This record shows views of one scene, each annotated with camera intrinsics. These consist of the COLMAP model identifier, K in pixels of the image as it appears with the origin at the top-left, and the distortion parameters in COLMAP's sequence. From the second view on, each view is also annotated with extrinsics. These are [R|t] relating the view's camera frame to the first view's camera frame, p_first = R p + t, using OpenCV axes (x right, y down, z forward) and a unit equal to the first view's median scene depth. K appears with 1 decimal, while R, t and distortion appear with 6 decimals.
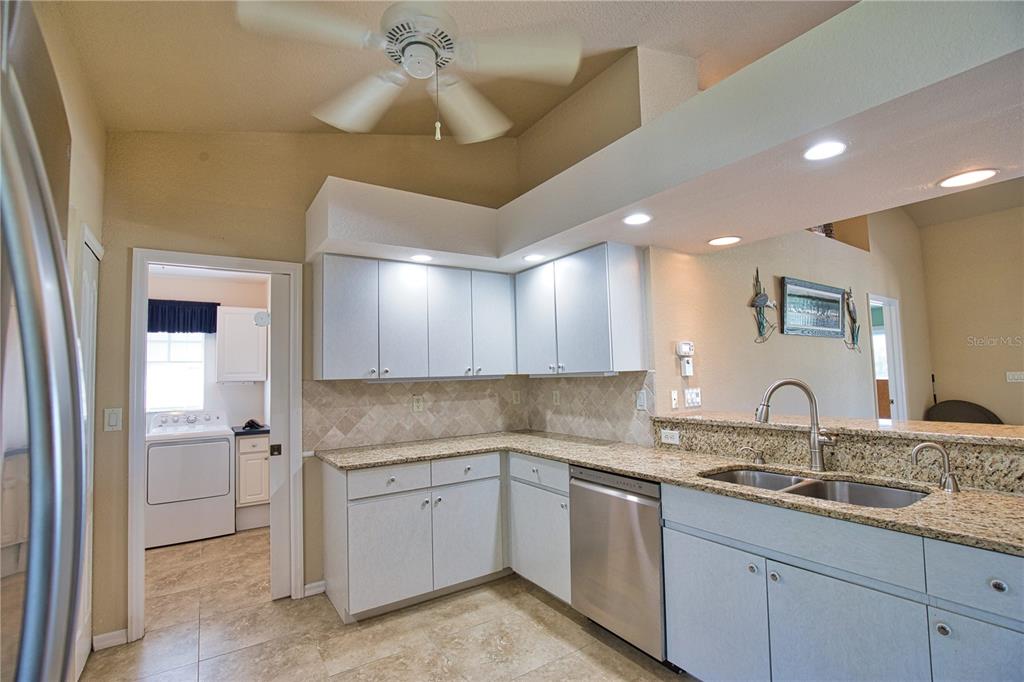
lens RADIAL K [[463.2, 0, 508.6], [0, 463.2, 343.0], [0, 0, 1]] dist [-0.034093, 0.006161]
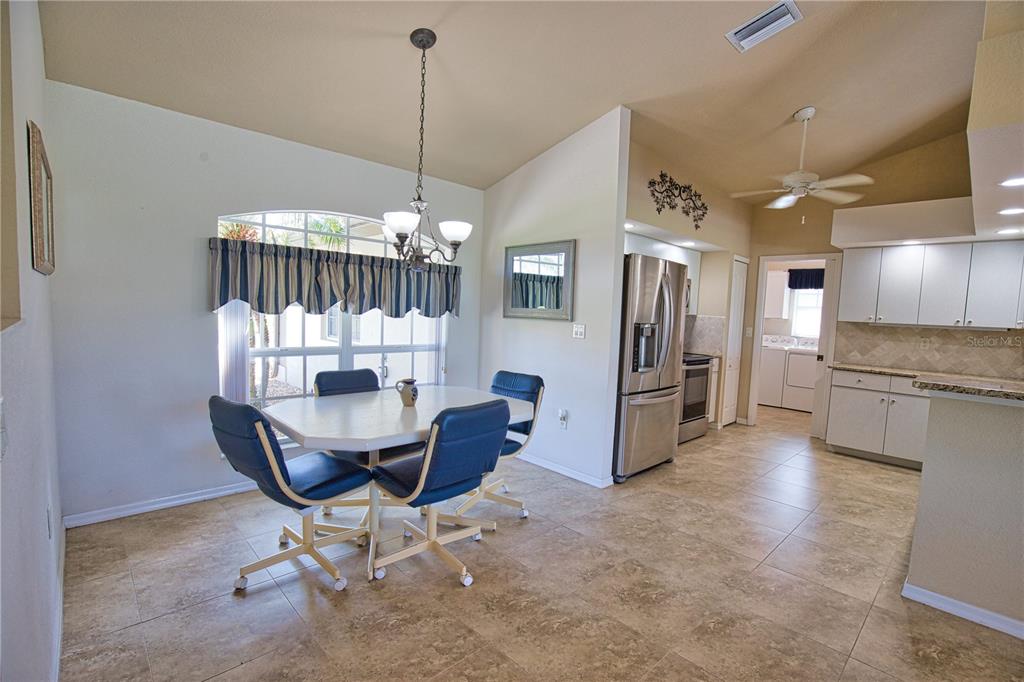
lens RADIAL K [[463.2, 0, 518.2], [0, 463.2, 346.7], [0, 0, 1]] dist [-0.034093, 0.006161]
pose [[0.197278, 0.118964, -0.973103, 1.004247], [0.020454, 0.991894, 0.125408, -0.061696], [0.980134, -0.044644, 0.193246, -0.511582]]
